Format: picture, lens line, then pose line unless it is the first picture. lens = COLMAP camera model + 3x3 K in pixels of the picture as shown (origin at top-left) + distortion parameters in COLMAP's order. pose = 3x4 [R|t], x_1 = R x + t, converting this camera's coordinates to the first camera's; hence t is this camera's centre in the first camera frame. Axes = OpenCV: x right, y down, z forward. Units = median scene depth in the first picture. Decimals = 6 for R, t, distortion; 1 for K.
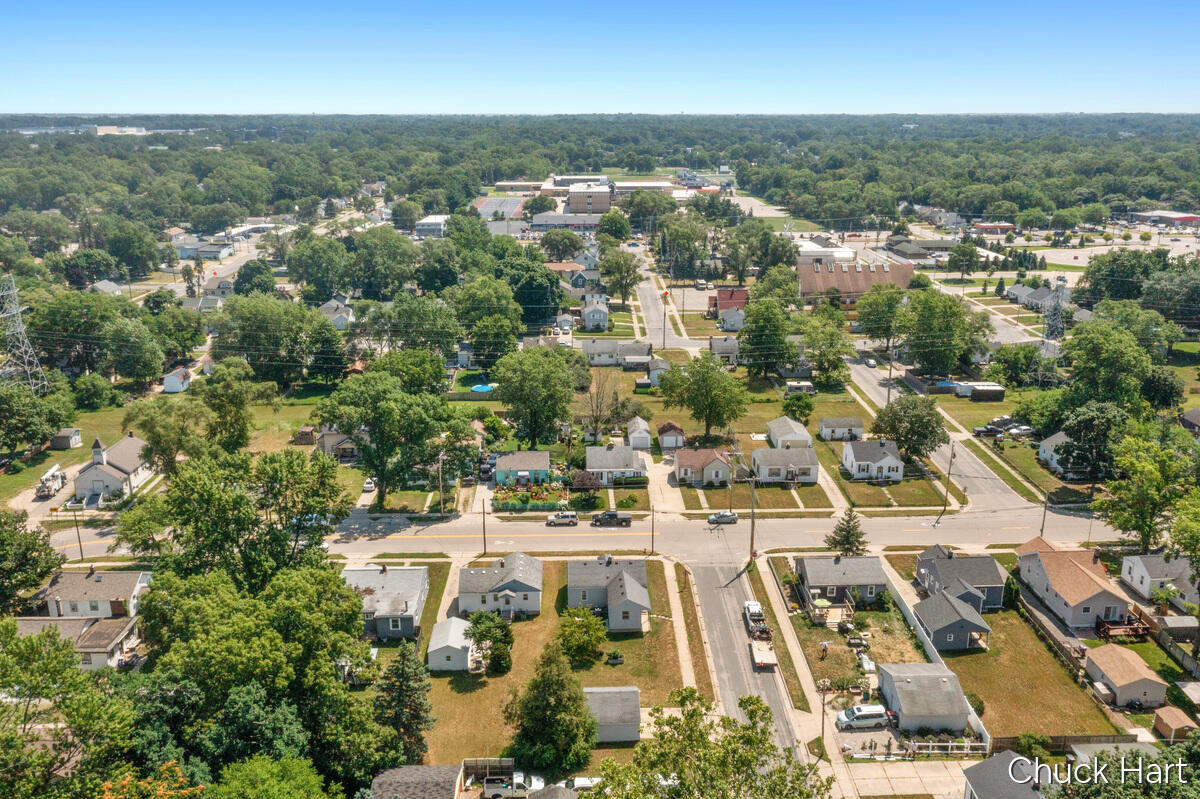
lens RADIAL K [[952.6, 0, 600.0], [0, 952.6, 399.5], [0, 0, 1]] dist [-0.003176, 0.002718]
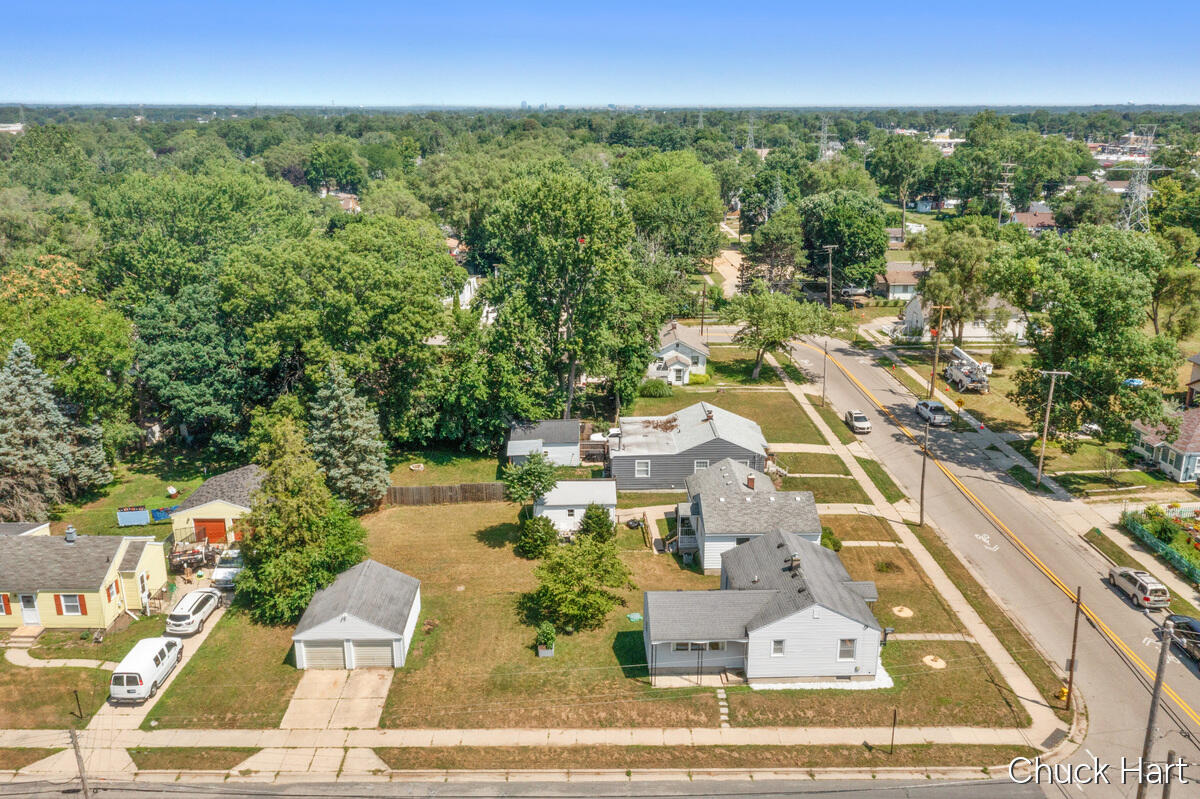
lens RADIAL K [[952.6, 0, 600.0], [0, 952.6, 399.5], [0, 0, 1]] dist [-0.003176, 0.002718]
pose [[0.005256, 0.299011, -0.954235, 0.385458], [-0.280377, 0.916413, 0.285615, -0.011548], [0.959875, 0.266045, 0.088652, 0.751831]]
